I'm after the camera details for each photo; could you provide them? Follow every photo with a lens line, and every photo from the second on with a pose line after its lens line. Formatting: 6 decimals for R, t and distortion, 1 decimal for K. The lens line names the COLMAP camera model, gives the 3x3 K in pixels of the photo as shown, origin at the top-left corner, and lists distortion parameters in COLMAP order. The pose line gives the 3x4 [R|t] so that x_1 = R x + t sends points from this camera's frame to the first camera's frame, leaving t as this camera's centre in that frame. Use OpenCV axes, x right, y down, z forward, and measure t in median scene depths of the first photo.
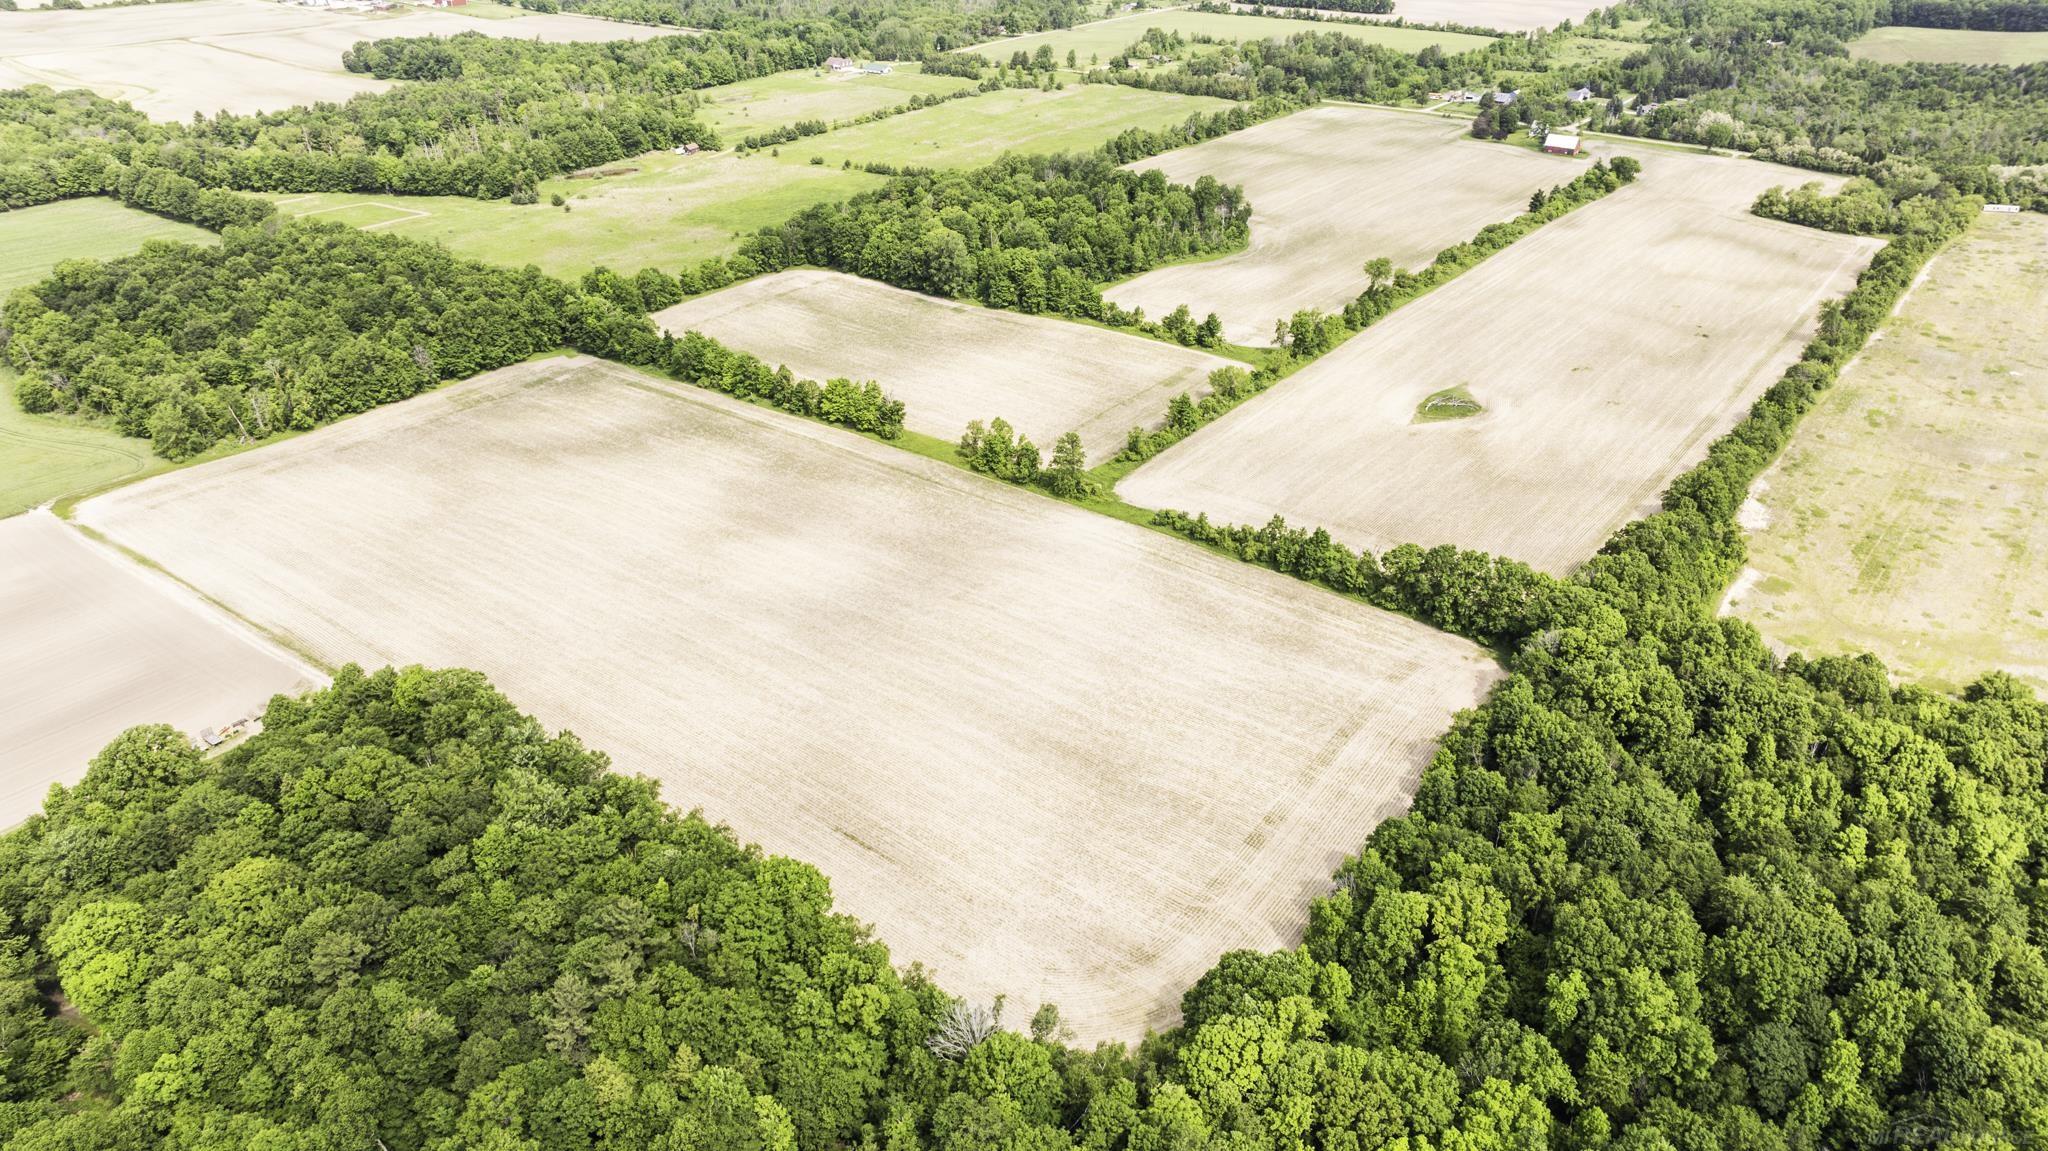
lens RADIAL K [[1439.0, 0, 1019.7], [0, 1439.0, 580.7], [0, 0, 1]] dist [-0.043797, 0.041269]
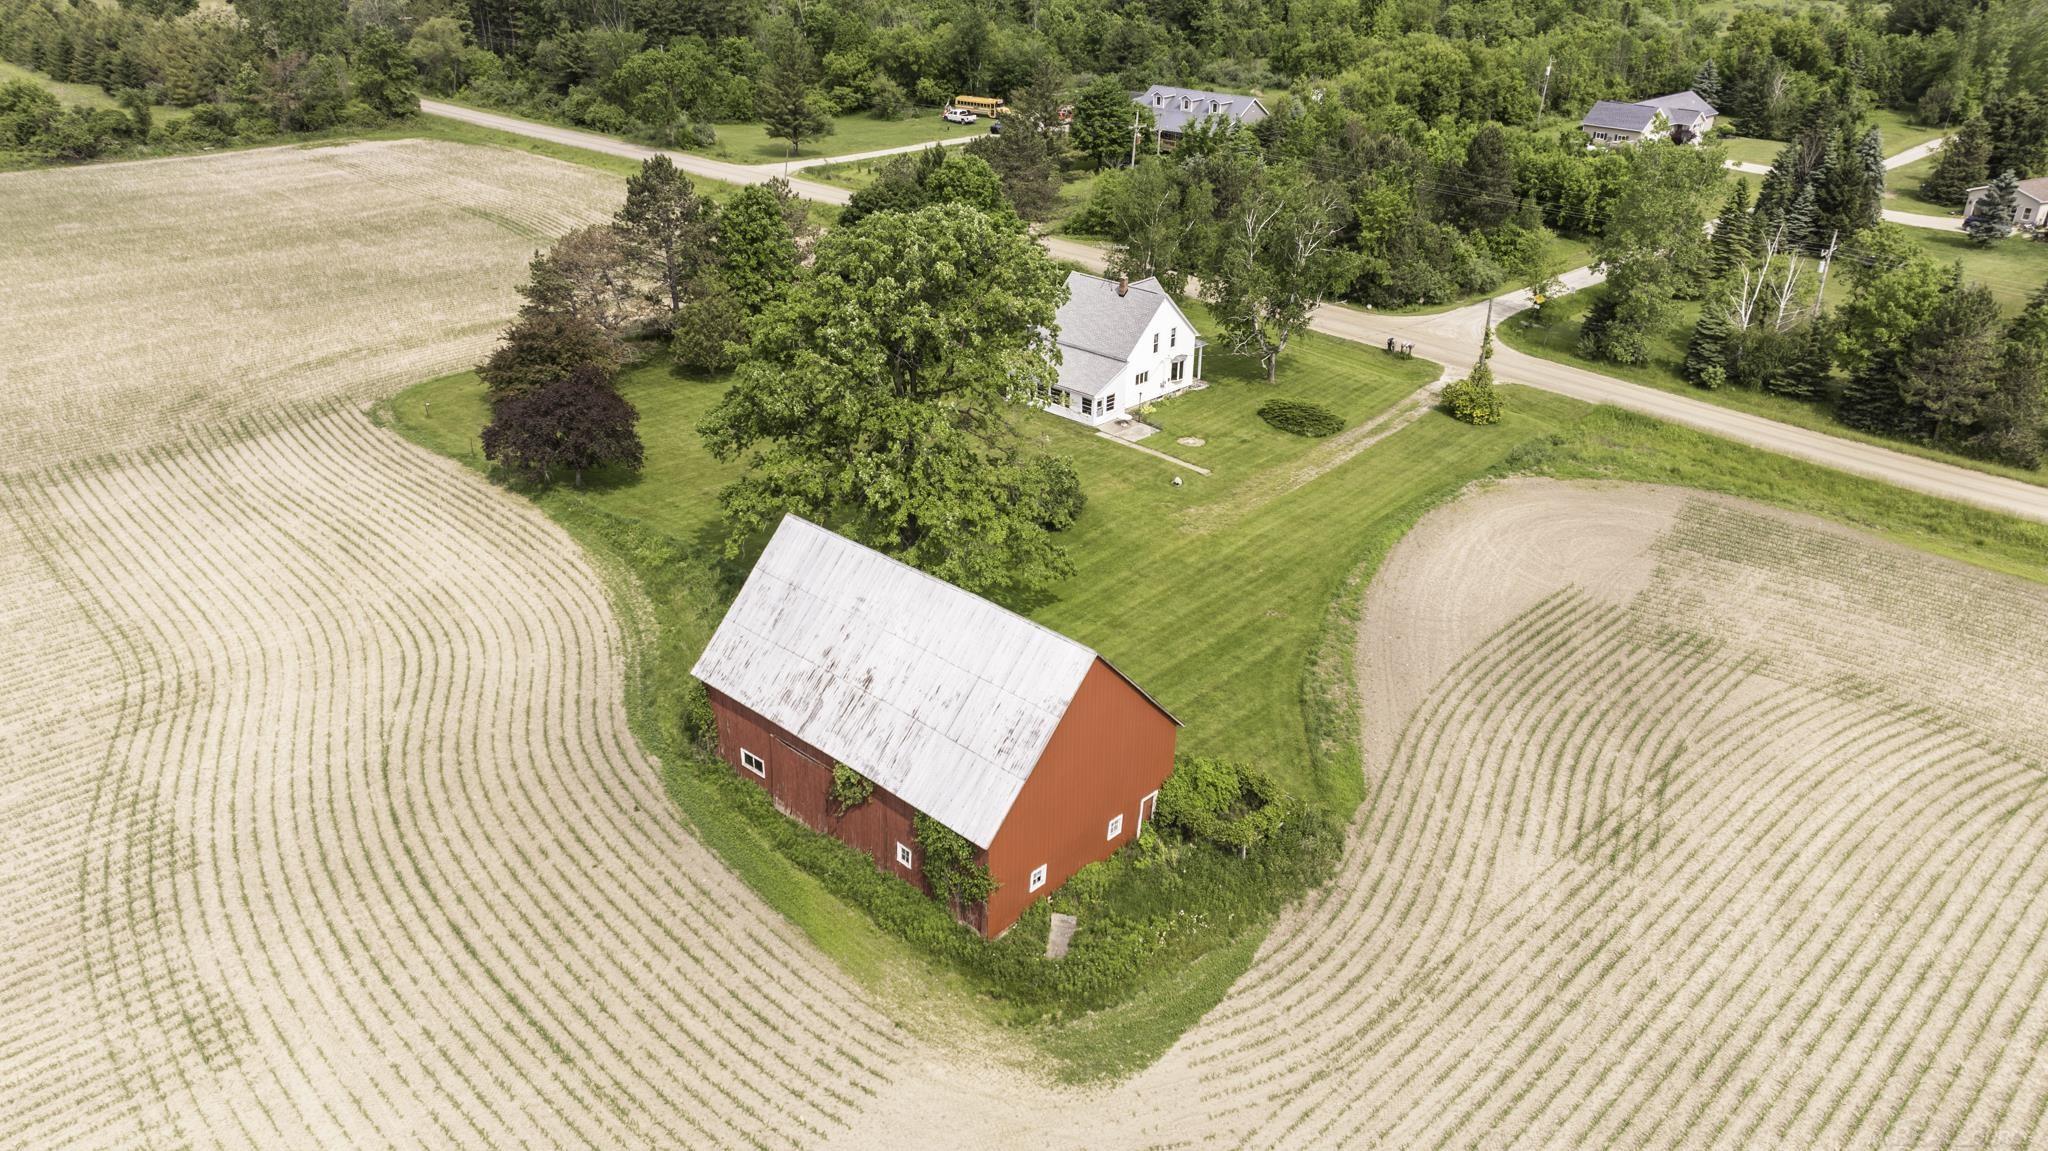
lens RADIAL K [[1439.0, 0, 1019.7], [0, 1439.0, 580.7], [0, 0, 1]] dist [-0.043797, 0.041269]
pose [[0.989689, 0.074161, -0.122536, 0.517273], [-0.078319, 0.996493, -0.029462, -0.407895], [0.119921, 0.038755, 0.992027, 1.227778]]
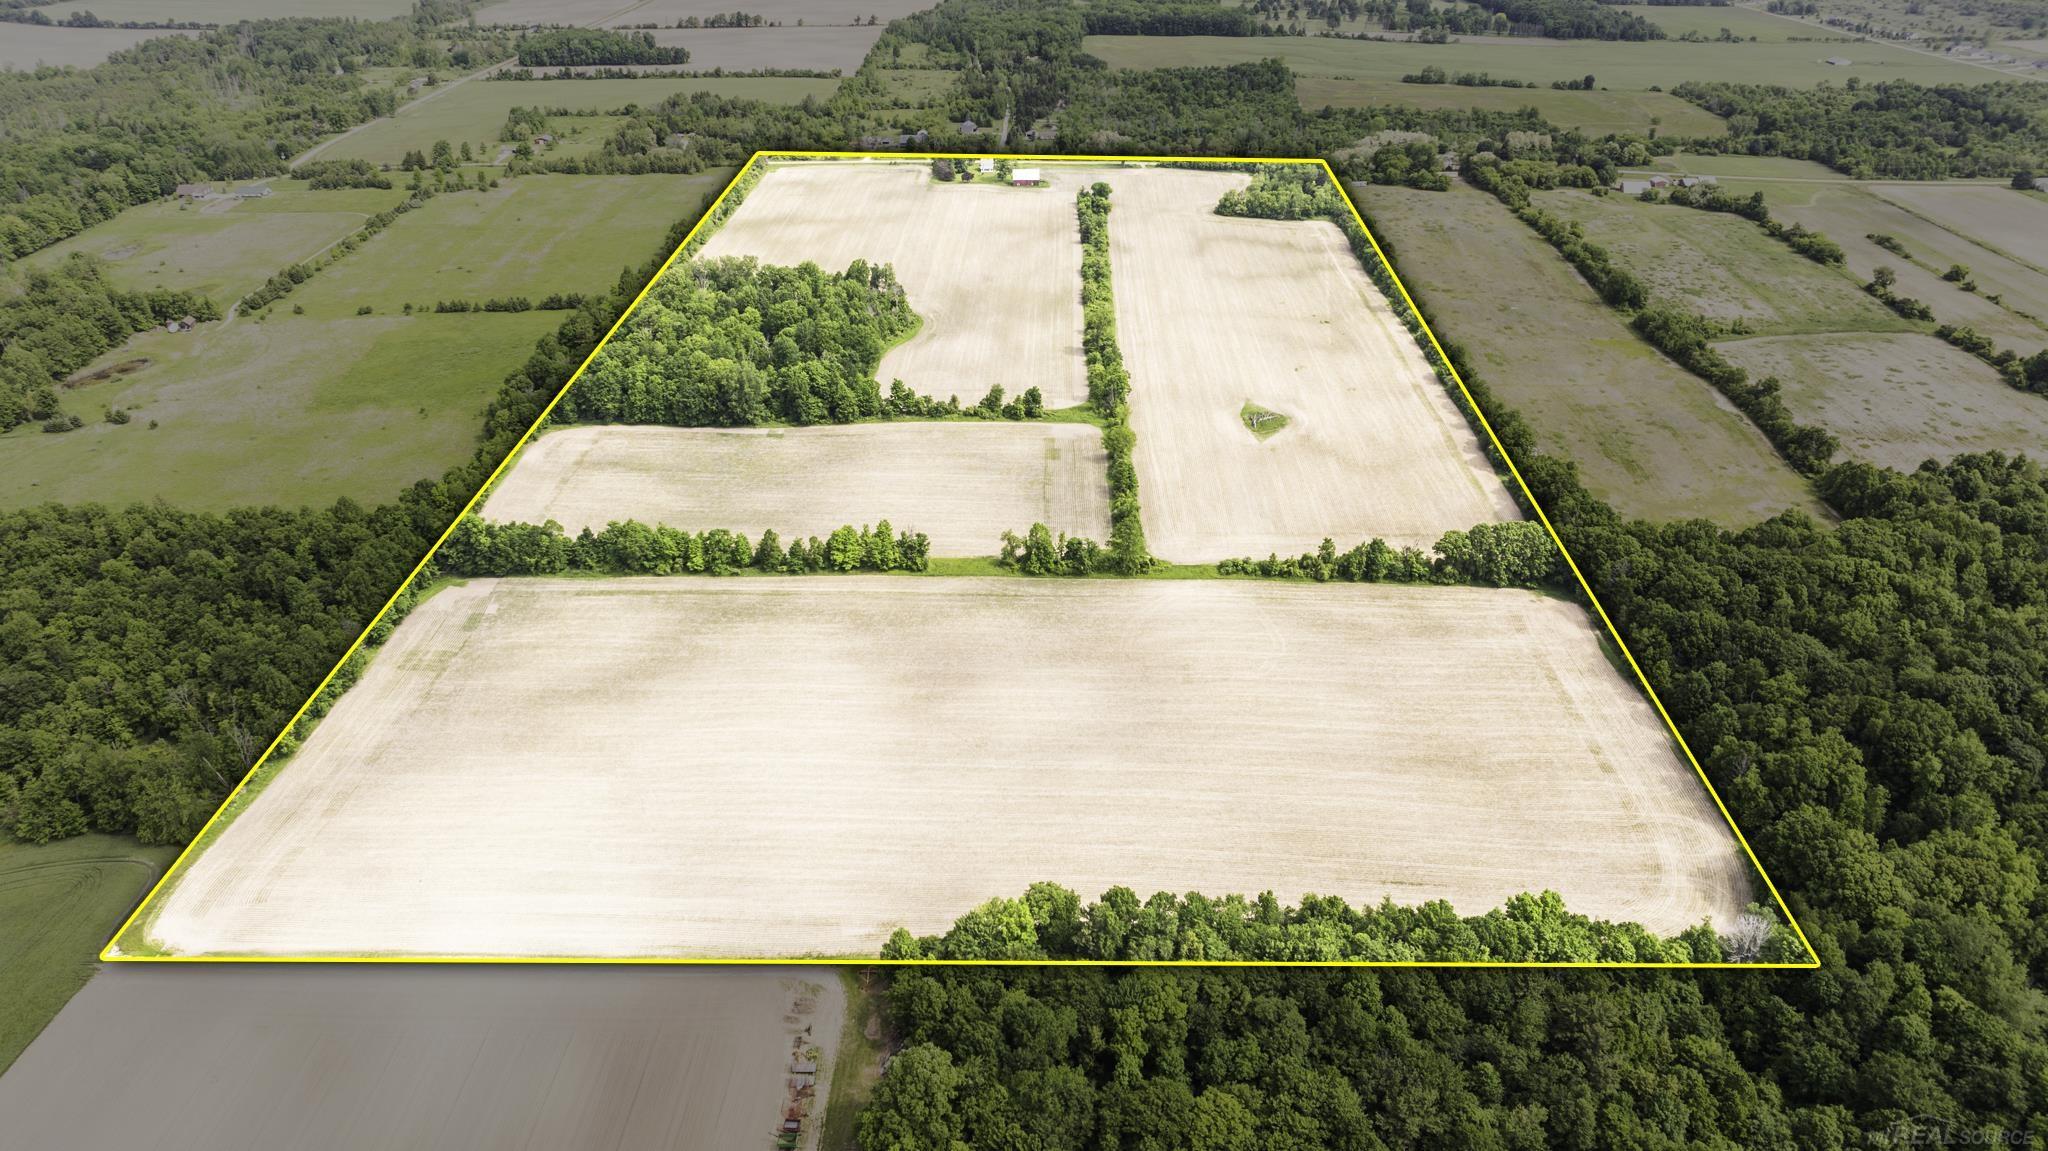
lens RADIAL K [[1439.0, 0, 1019.7], [0, 1439.0, 580.7], [0, 0, 1]] dist [-0.043797, 0.041269]
pose [[0.808909, -0.278353, 0.517867, -0.414794], [0.281130, 0.956726, 0.075113, -0.108241], [-0.516365, 0.084829, 0.852157, 0.056414]]
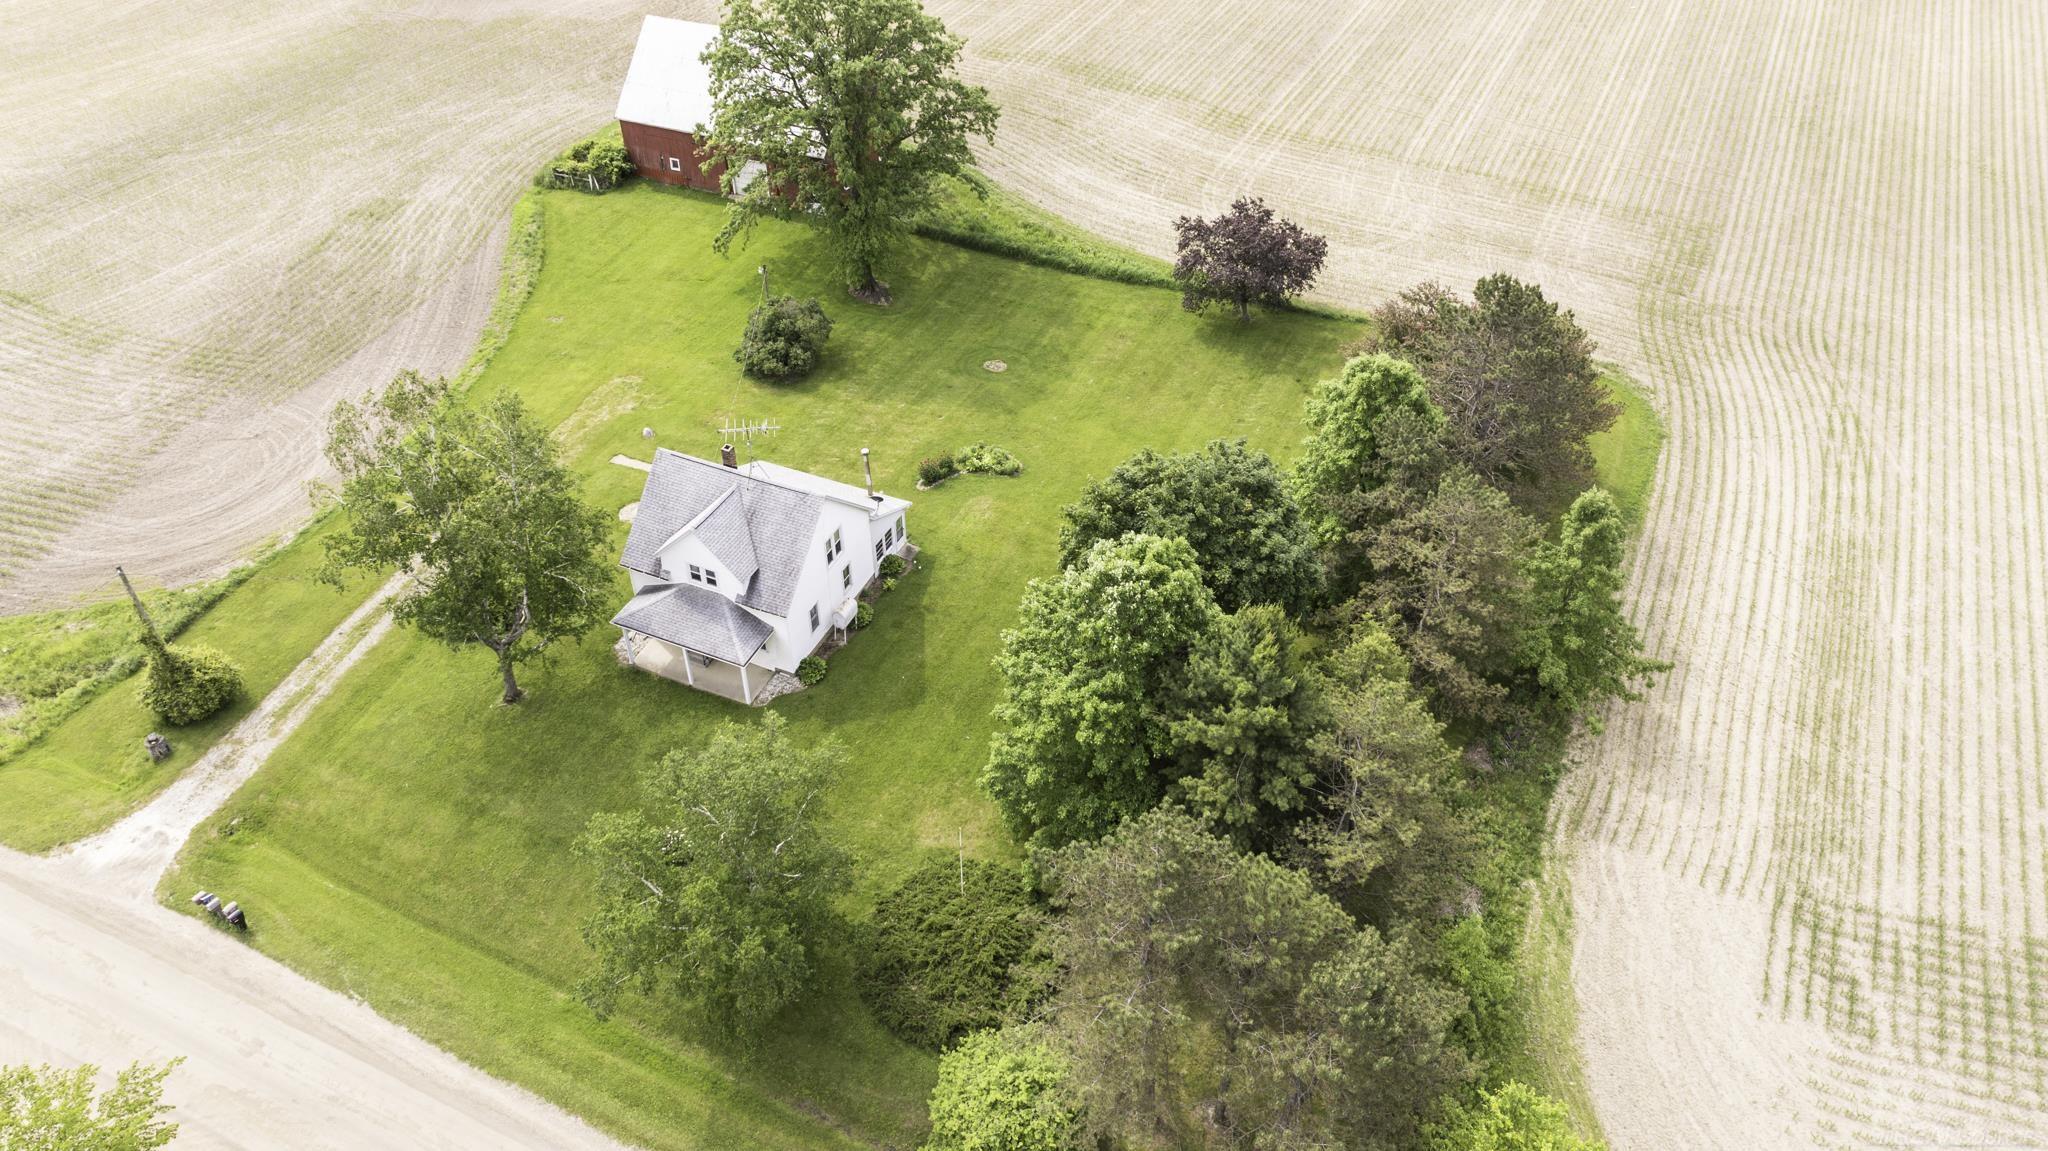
lens RADIAL K [[1439.0, 0, 1019.7], [0, 1439.0, 580.7], [0, 0, 1]] dist [-0.043797, 0.041269]
pose [[-0.980554, 0.130343, -0.146715, 0.502532], [-0.090894, 0.360947, 0.928146, -0.539278], [0.173933, 0.923433, -0.342081, 1.431756]]
